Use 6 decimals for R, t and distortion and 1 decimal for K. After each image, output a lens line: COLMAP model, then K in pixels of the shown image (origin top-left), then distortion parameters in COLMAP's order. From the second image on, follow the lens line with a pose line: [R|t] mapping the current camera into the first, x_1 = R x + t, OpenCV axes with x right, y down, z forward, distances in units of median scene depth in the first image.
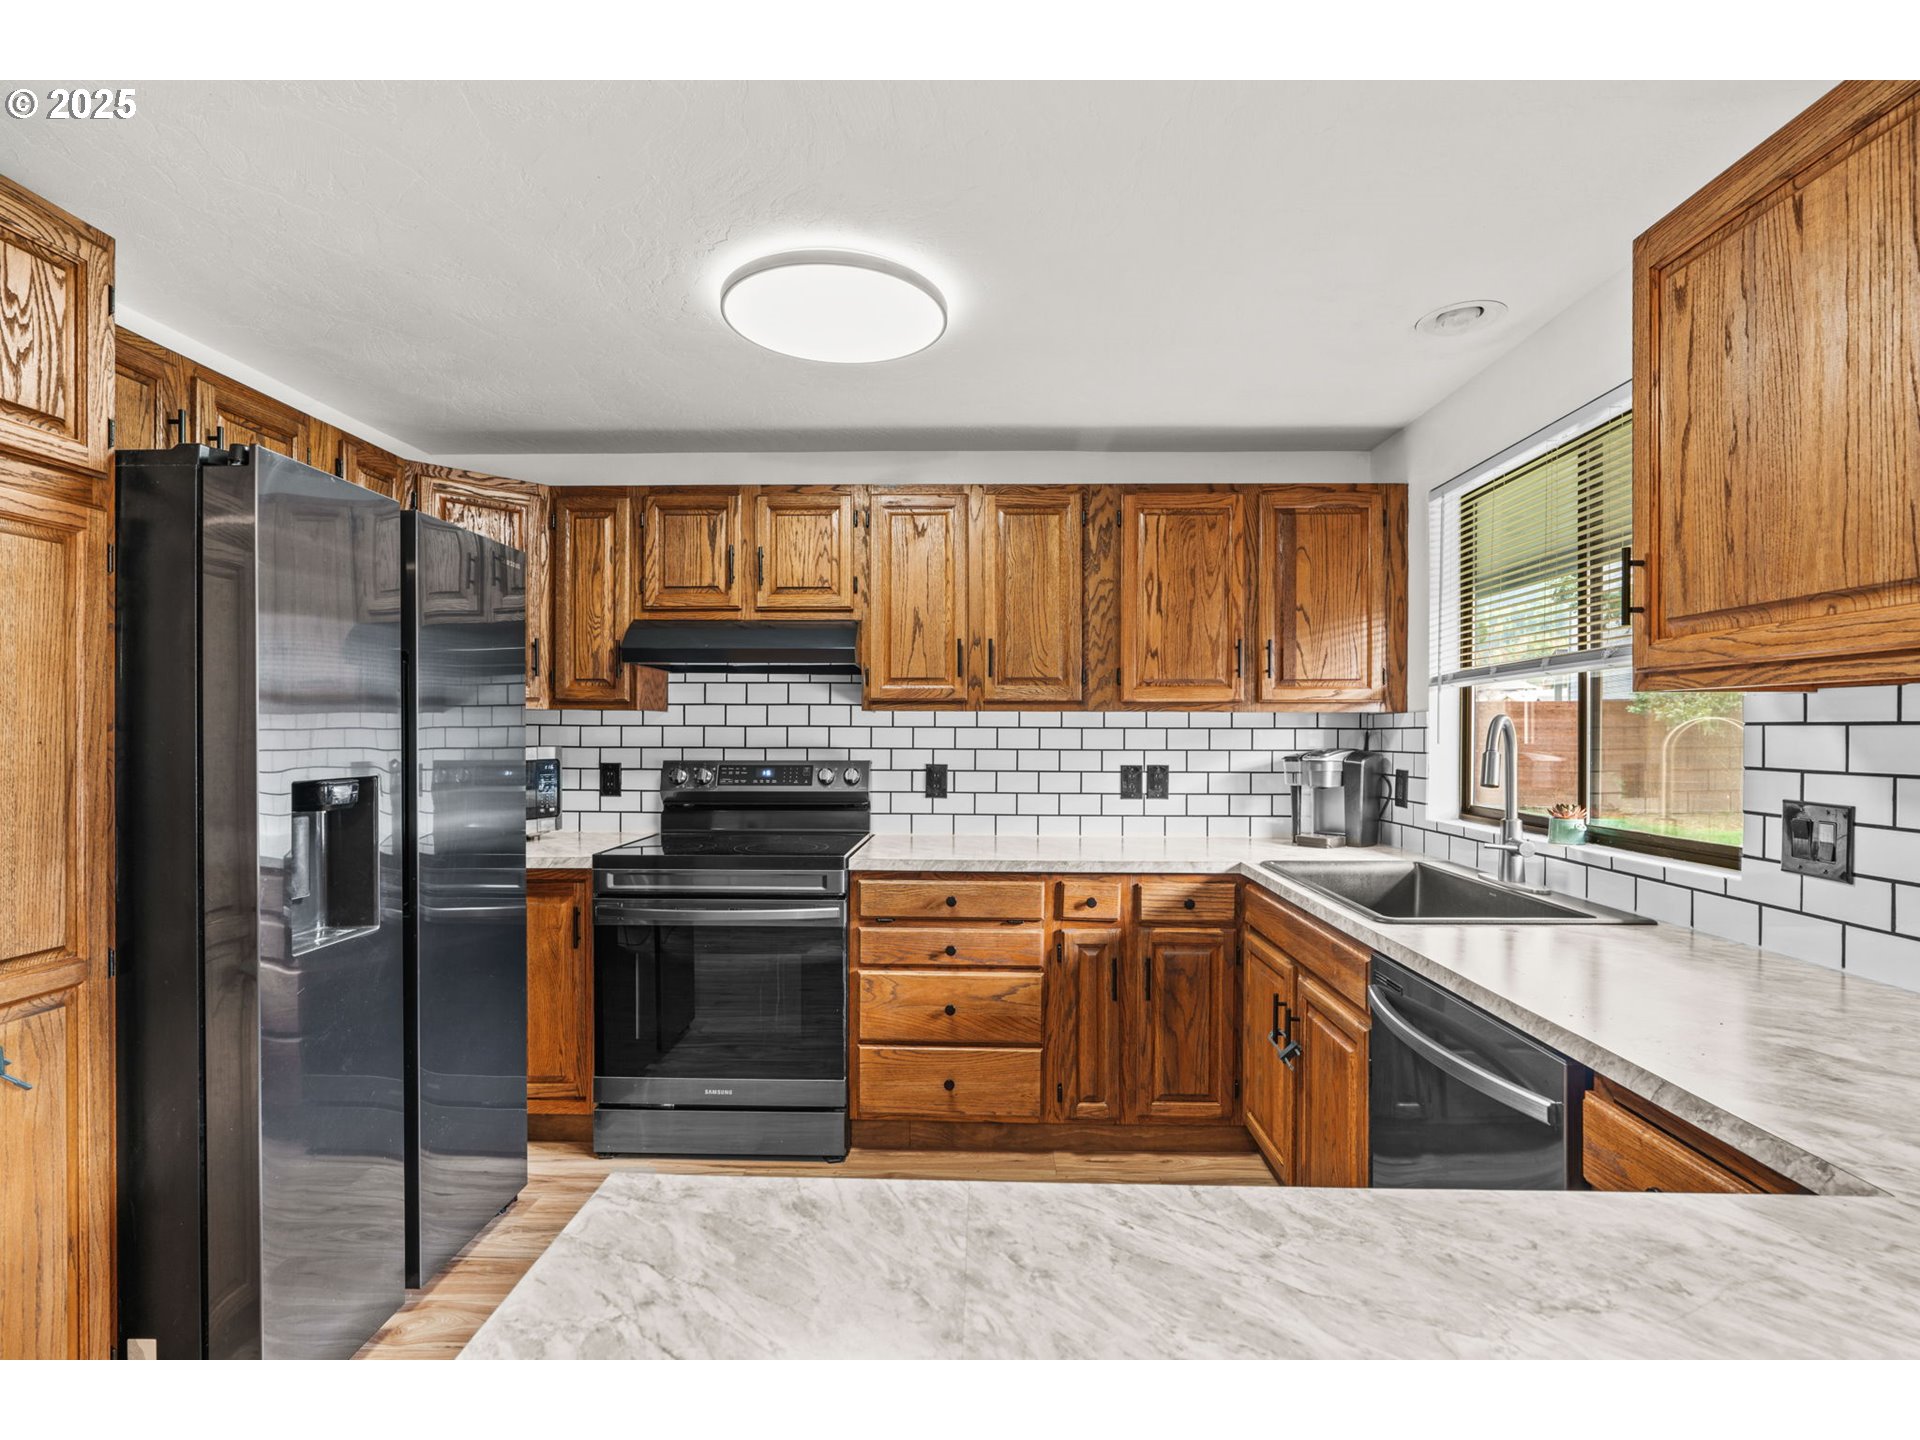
lens RADIAL K [[897.2, 0, 963.4], [0, 897.2, 738.1], [0, 0, 1]] dist [-0.008561, 0.001578]
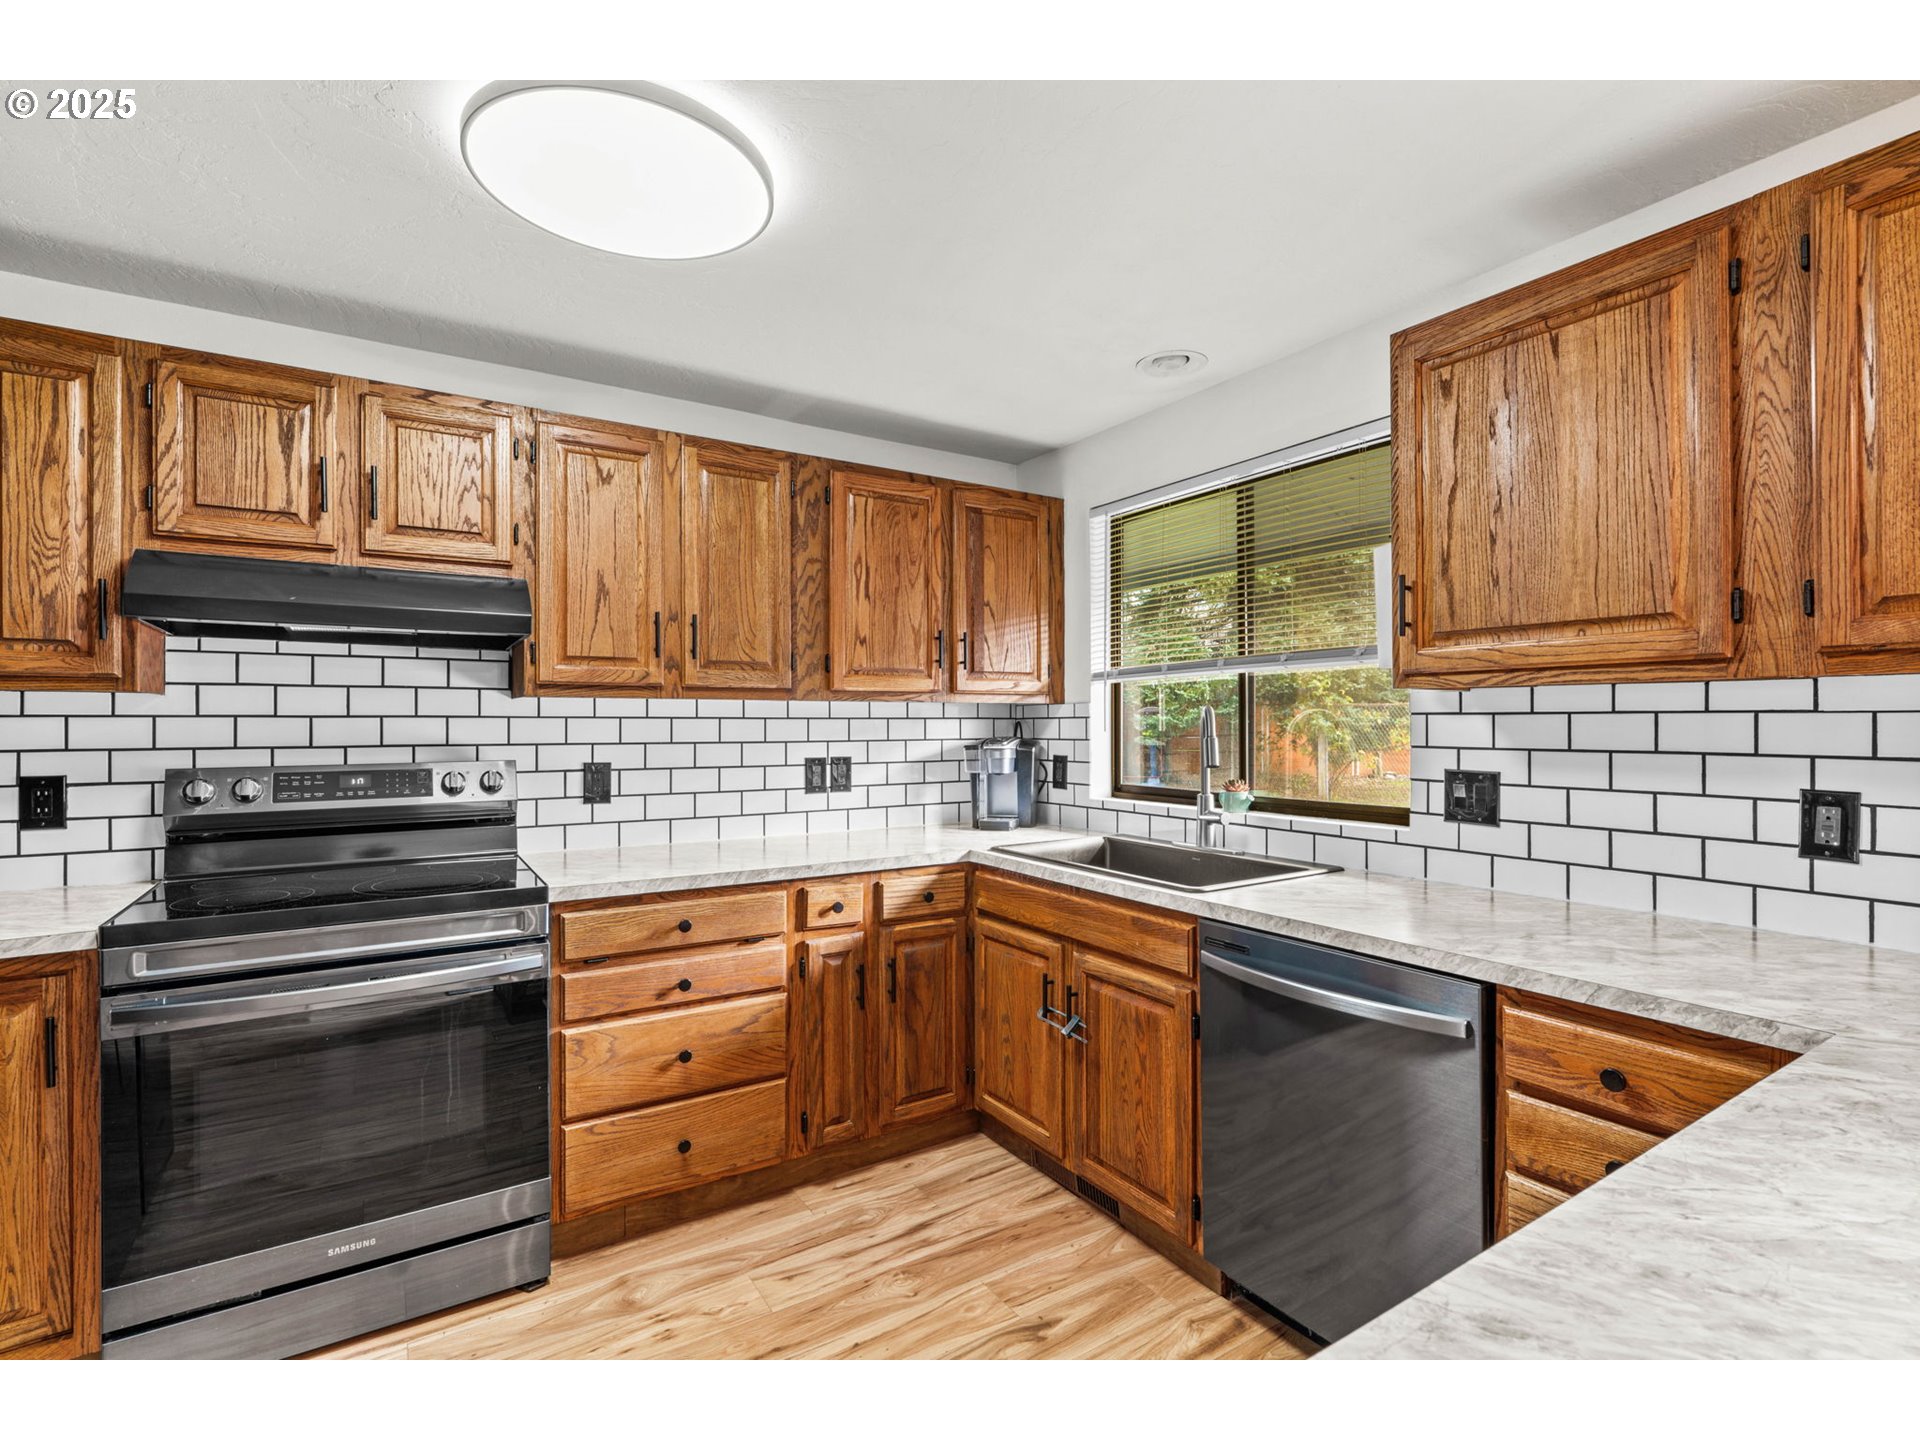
lens RADIAL K [[896.6, 0, 959.8], [0, 896.6, 722.9], [0, 0, 1]] dist [-0.010826, 0.003508]
pose [[0.826031, -0.004796, 0.563604, -0.243600], [0.008468, 0.999957, -0.003902, -0.001436], [-0.563561, 0.007996, 0.826036, 0.149211]]
